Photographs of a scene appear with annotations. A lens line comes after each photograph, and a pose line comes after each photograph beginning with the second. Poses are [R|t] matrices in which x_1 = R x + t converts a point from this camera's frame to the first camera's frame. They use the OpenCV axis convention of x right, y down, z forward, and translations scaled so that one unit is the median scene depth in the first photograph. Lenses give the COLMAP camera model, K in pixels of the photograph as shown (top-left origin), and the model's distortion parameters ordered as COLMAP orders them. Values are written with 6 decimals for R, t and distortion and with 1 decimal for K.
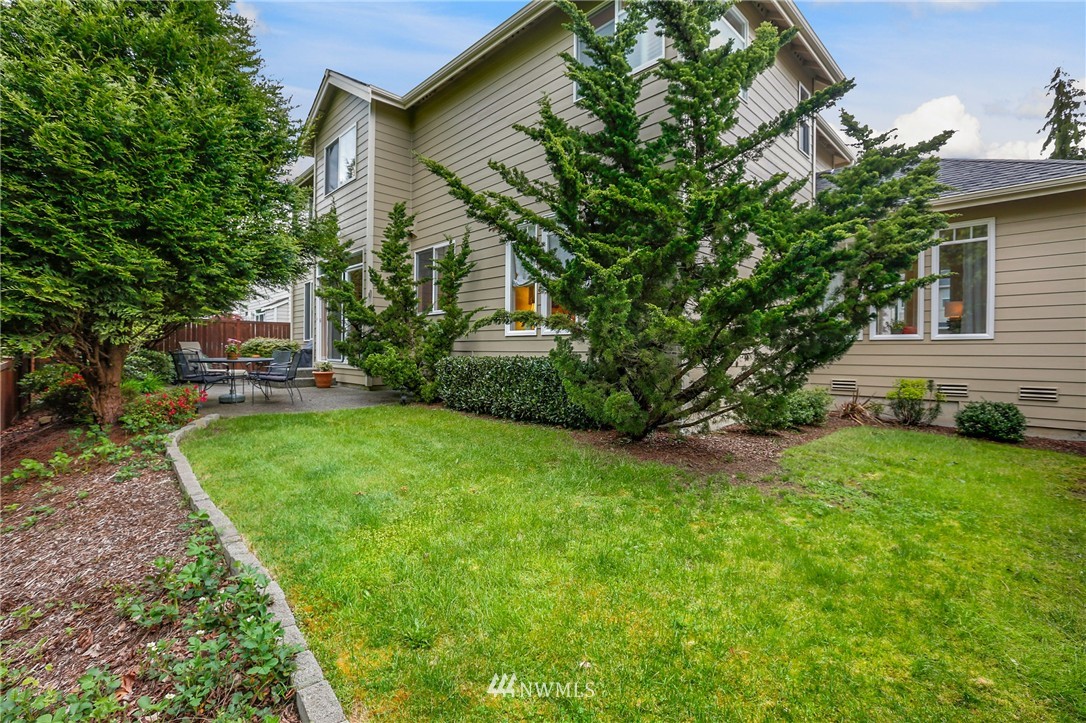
lens RADIAL K [[484.7, 0, 540.1], [0, 484.7, 354.3], [0, 0, 1]] dist [-0.000279, 0.000000]
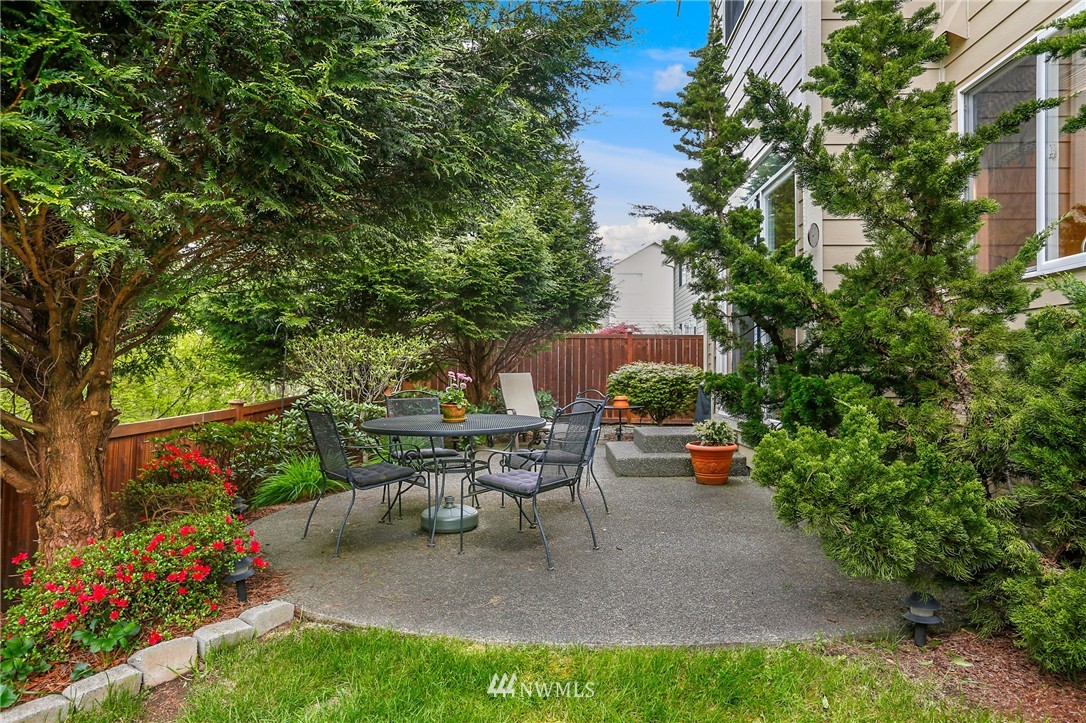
lens RADIAL K [[641.9, 0, 541.2], [0, 641.9, 361.5], [0, 0, 1]] dist [0.003785, 0.000945]
pose [[0.674406, -0.015456, -0.738199, -0.166310], [-0.003246, 0.999709, -0.023897, -0.025940], [0.738354, 0.018512, 0.674160, 0.626376]]
